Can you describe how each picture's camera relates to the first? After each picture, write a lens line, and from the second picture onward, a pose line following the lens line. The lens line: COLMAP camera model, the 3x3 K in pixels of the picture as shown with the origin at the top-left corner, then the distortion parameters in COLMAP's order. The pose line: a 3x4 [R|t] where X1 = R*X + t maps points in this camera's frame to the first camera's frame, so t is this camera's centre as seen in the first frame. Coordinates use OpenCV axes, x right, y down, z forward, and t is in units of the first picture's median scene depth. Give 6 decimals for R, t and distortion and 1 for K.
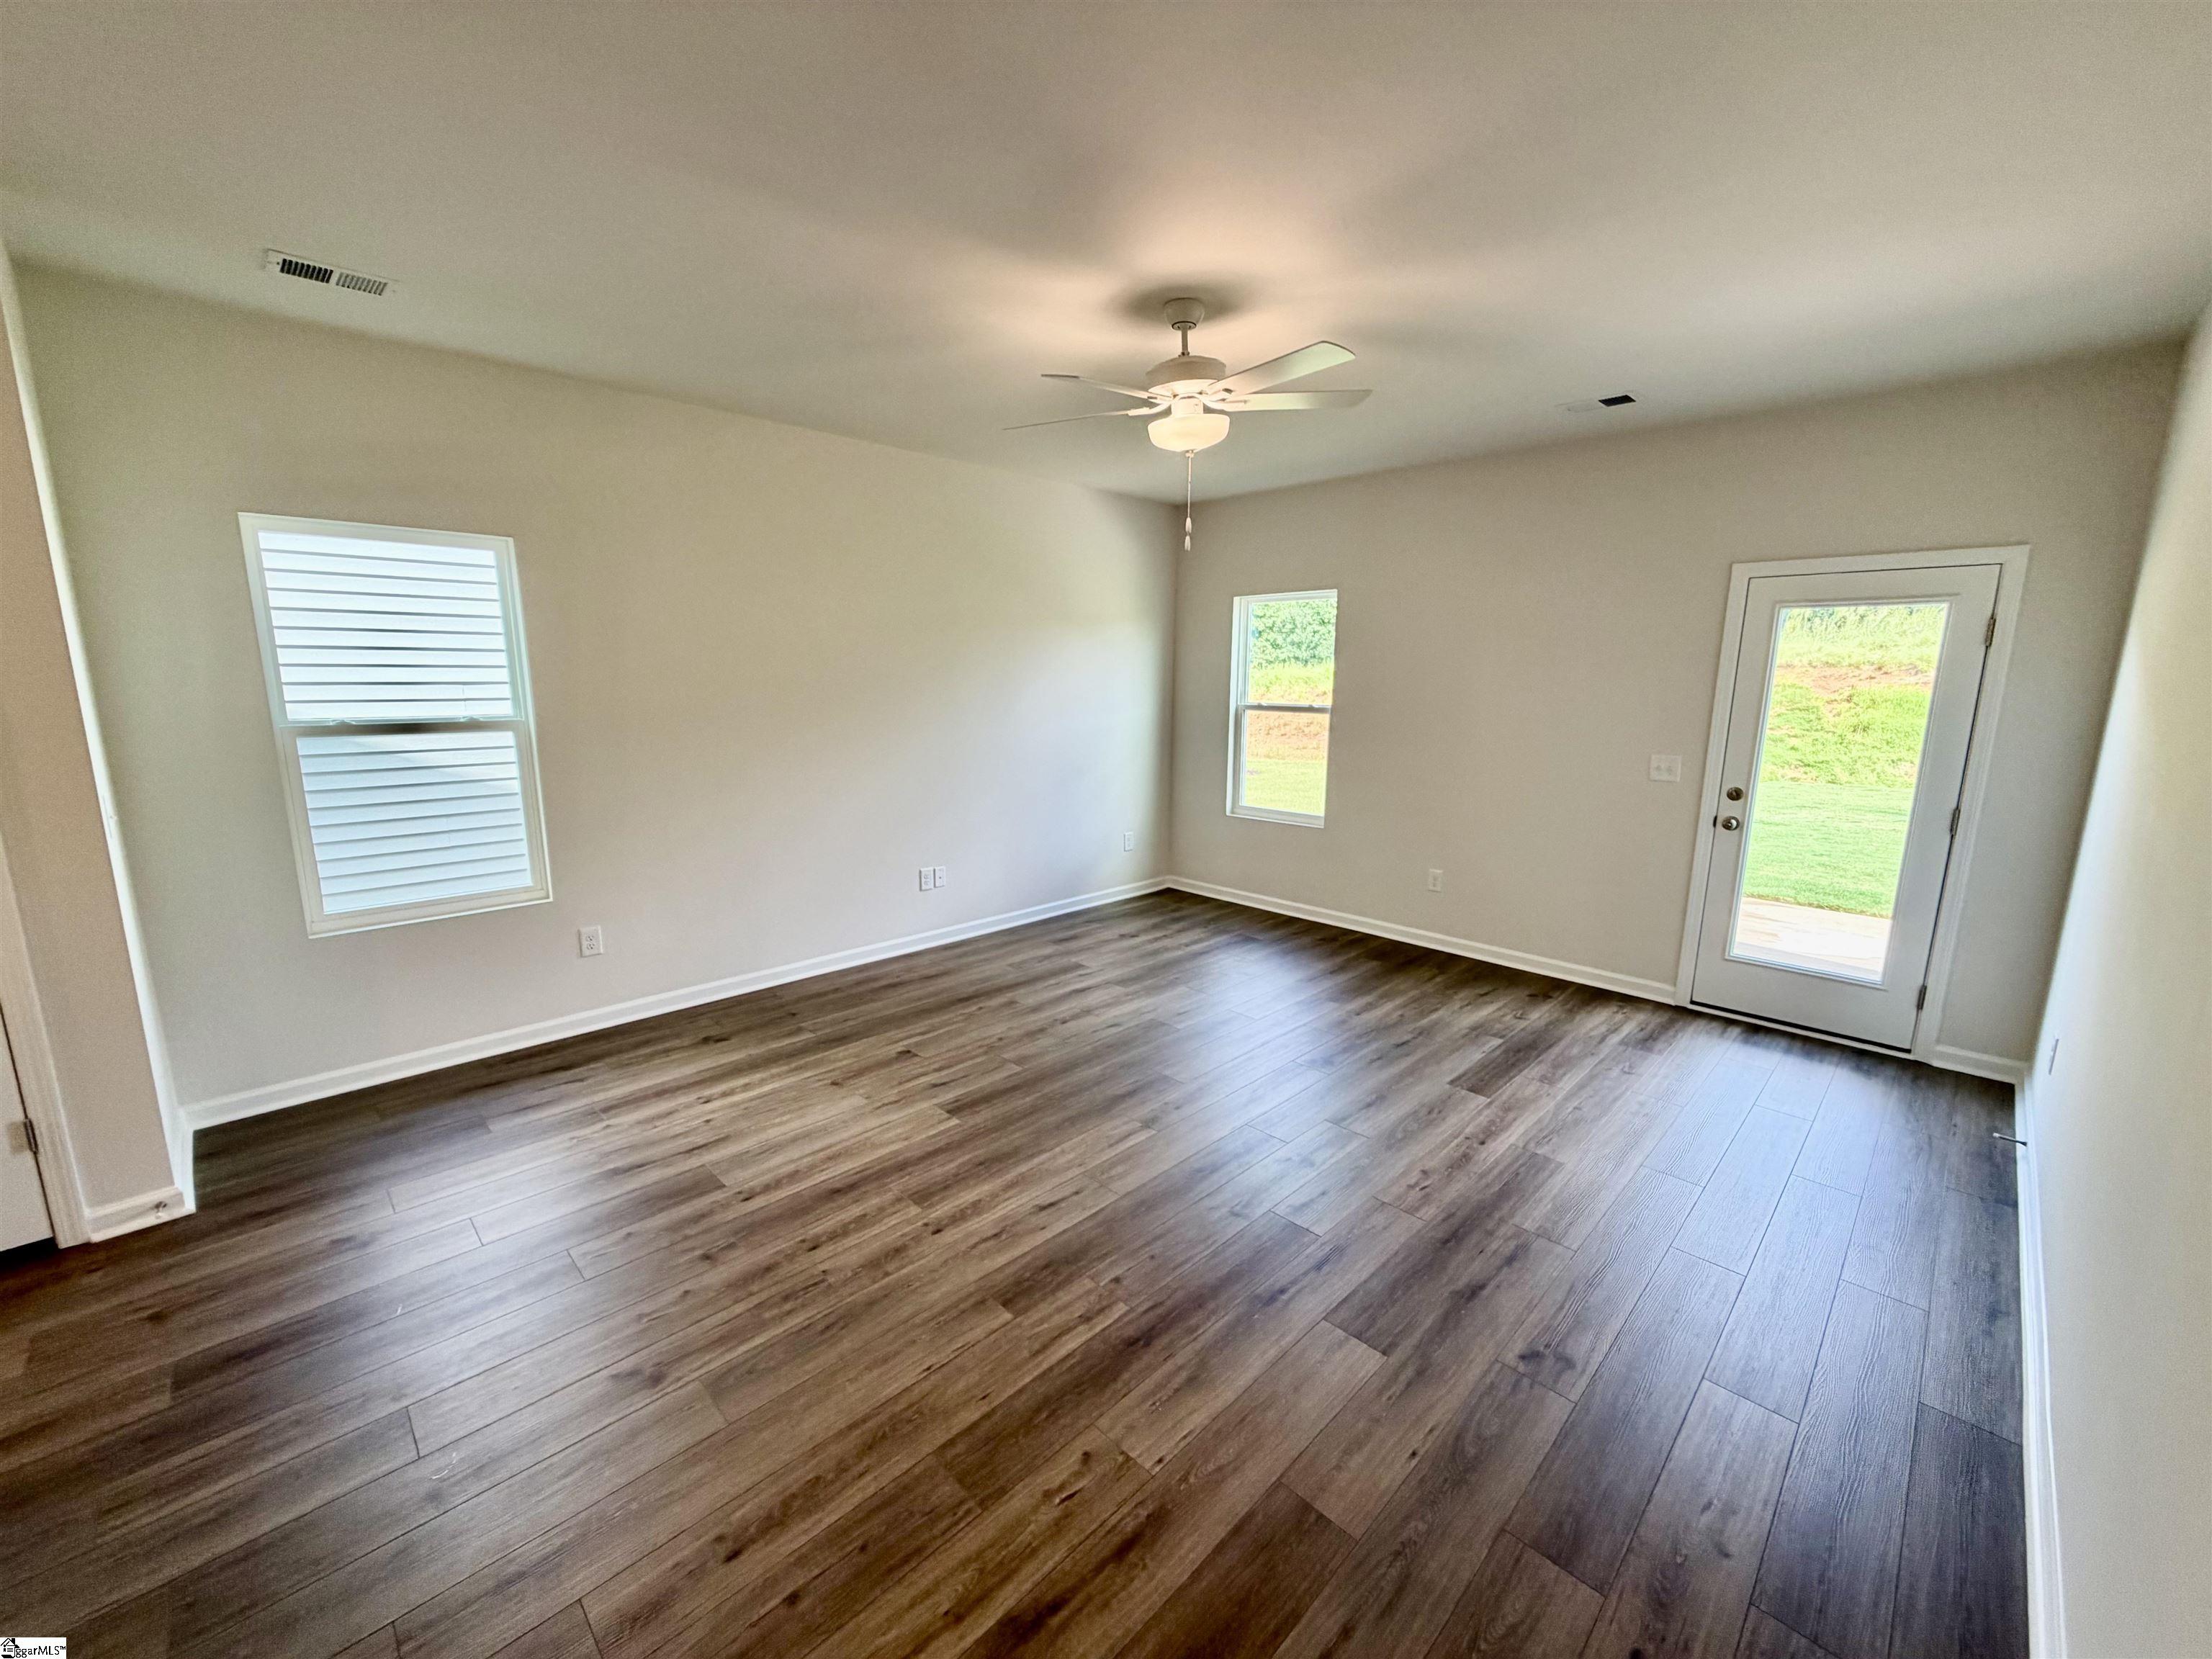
lens RADIAL K [[848.5, 0, 1094.3], [0, 848.5, 828.4], [0, 0, 1]] dist [0.000095, 0.000096]
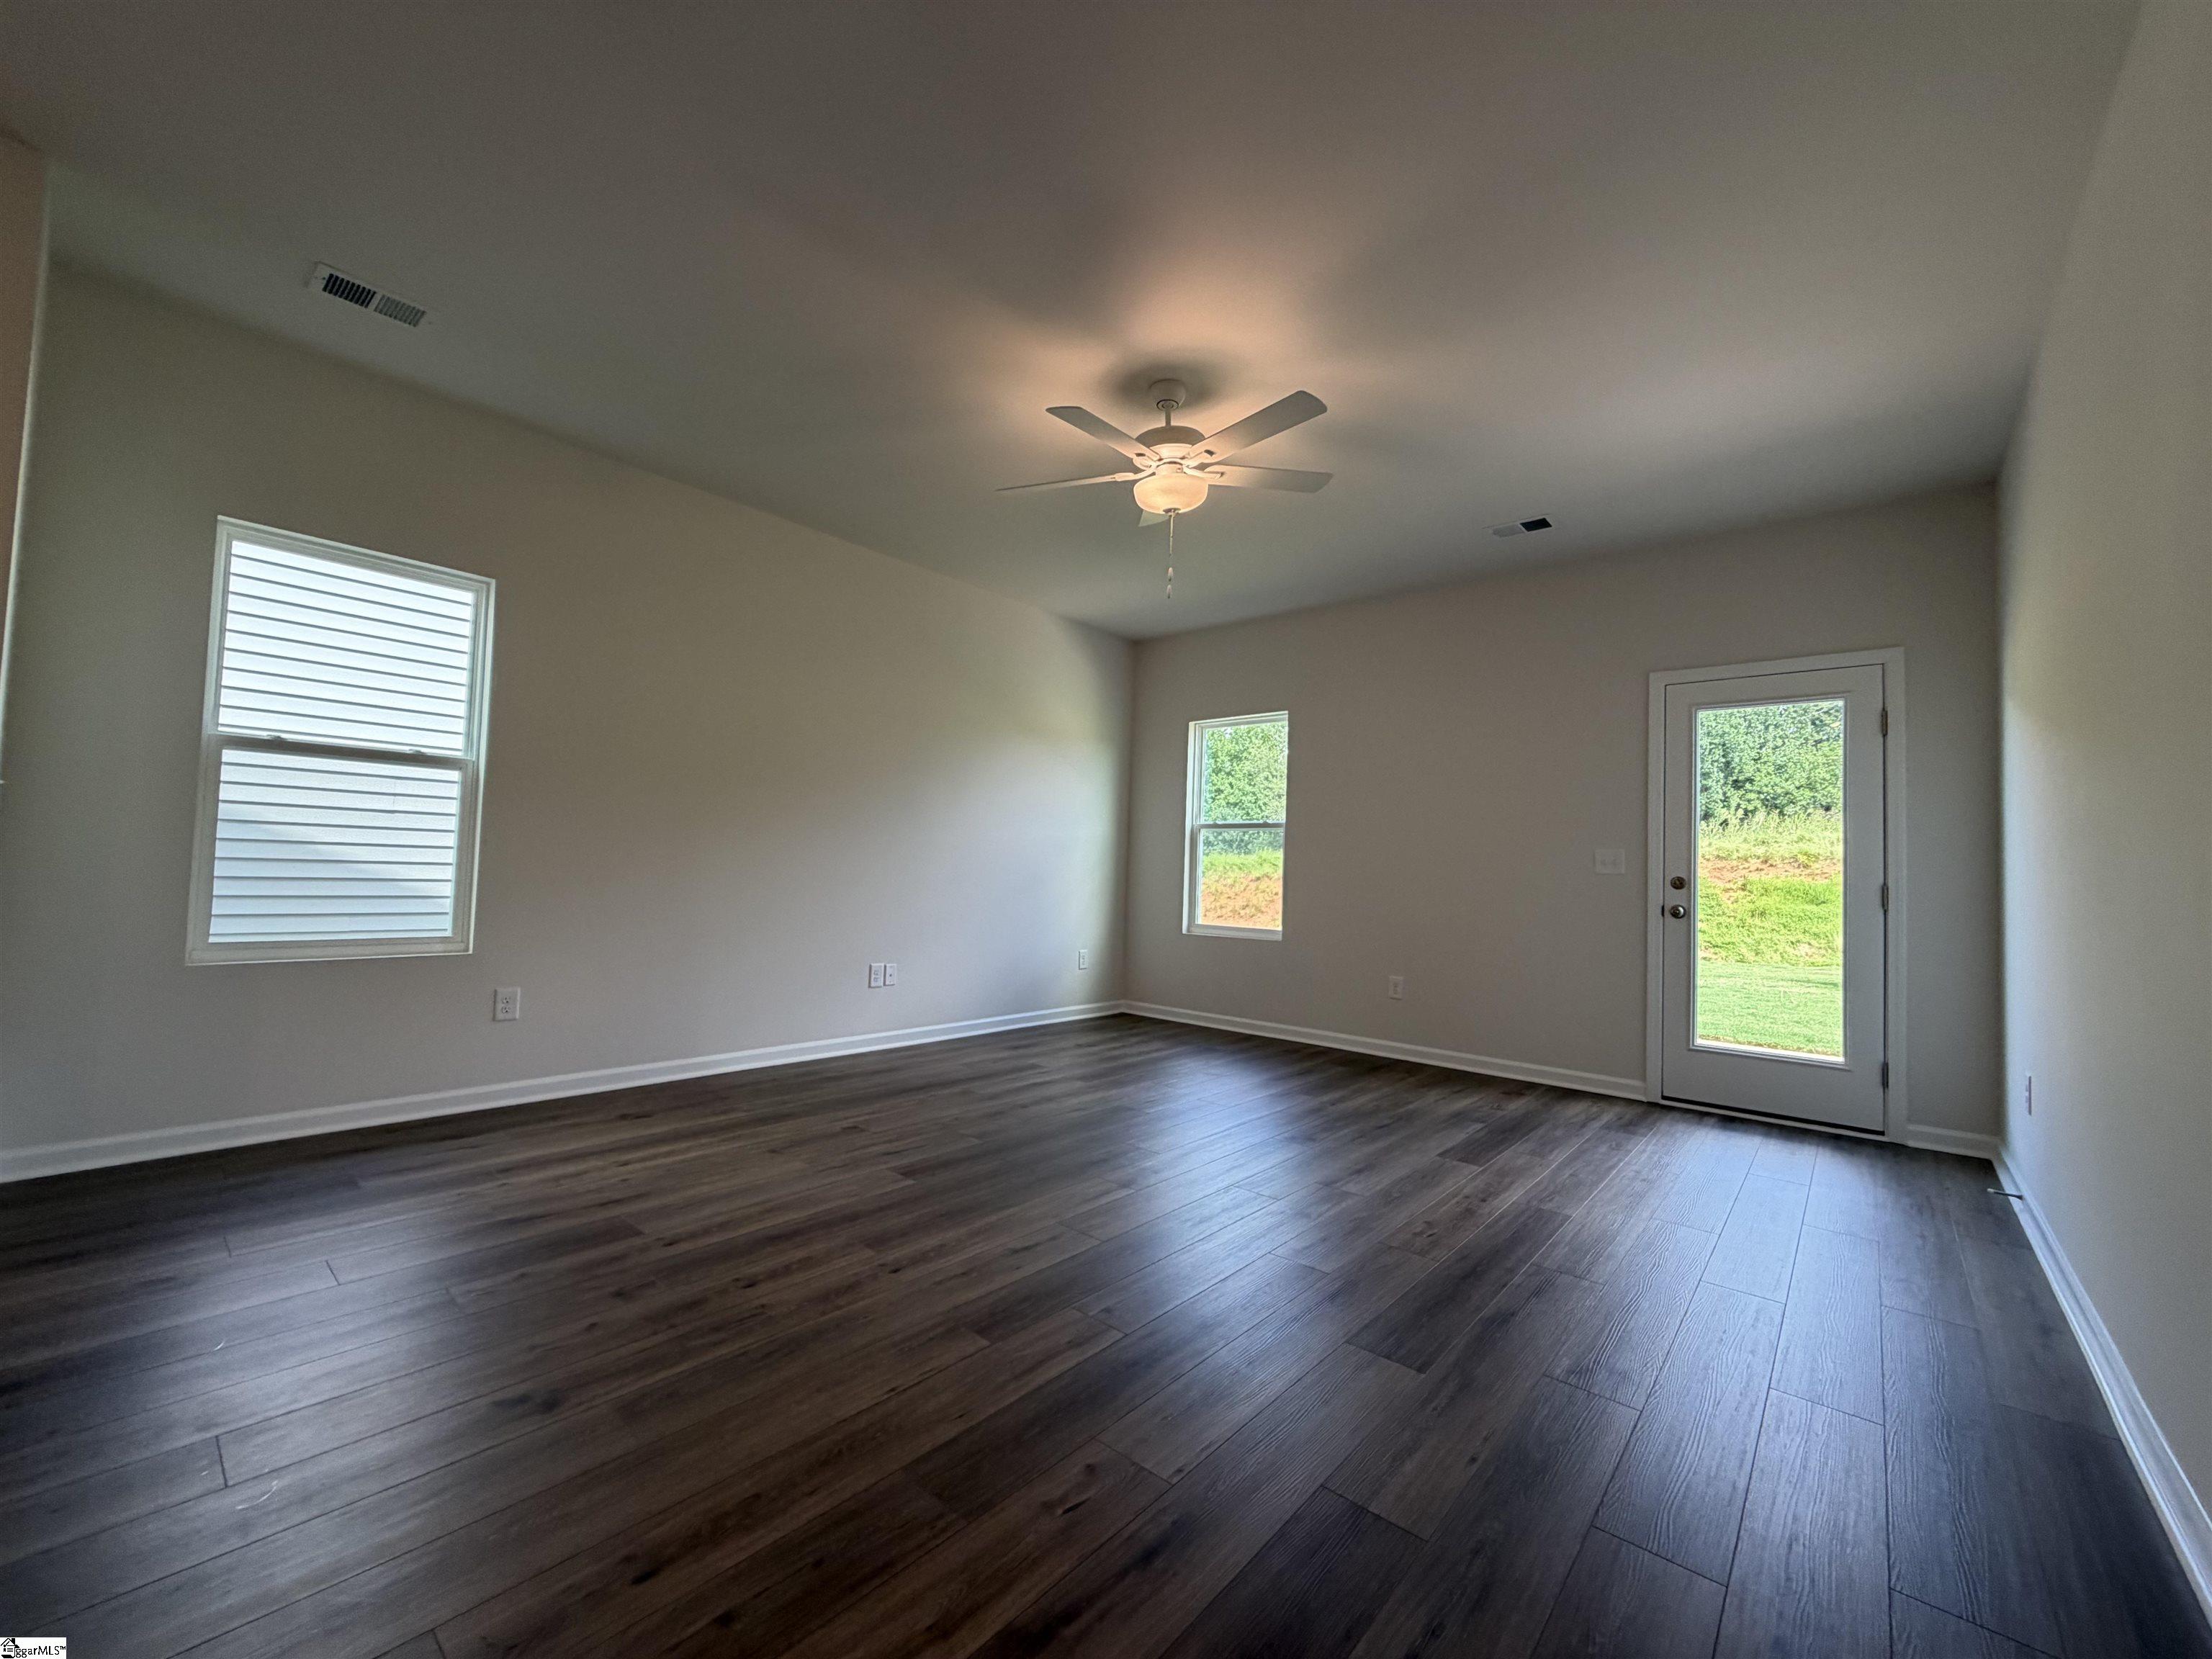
lens RADIAL K [[848.5, 0, 1094.3], [0, 848.5, 828.4], [0, 0, 1]] dist [0.000095, 0.000096]
pose [[0.996987, 0.031665, 0.070815, -0.046074], [-0.015724, 0.976433, -0.215247, 0.170323], [-0.075962, 0.213485, 0.973989, 0.034990]]
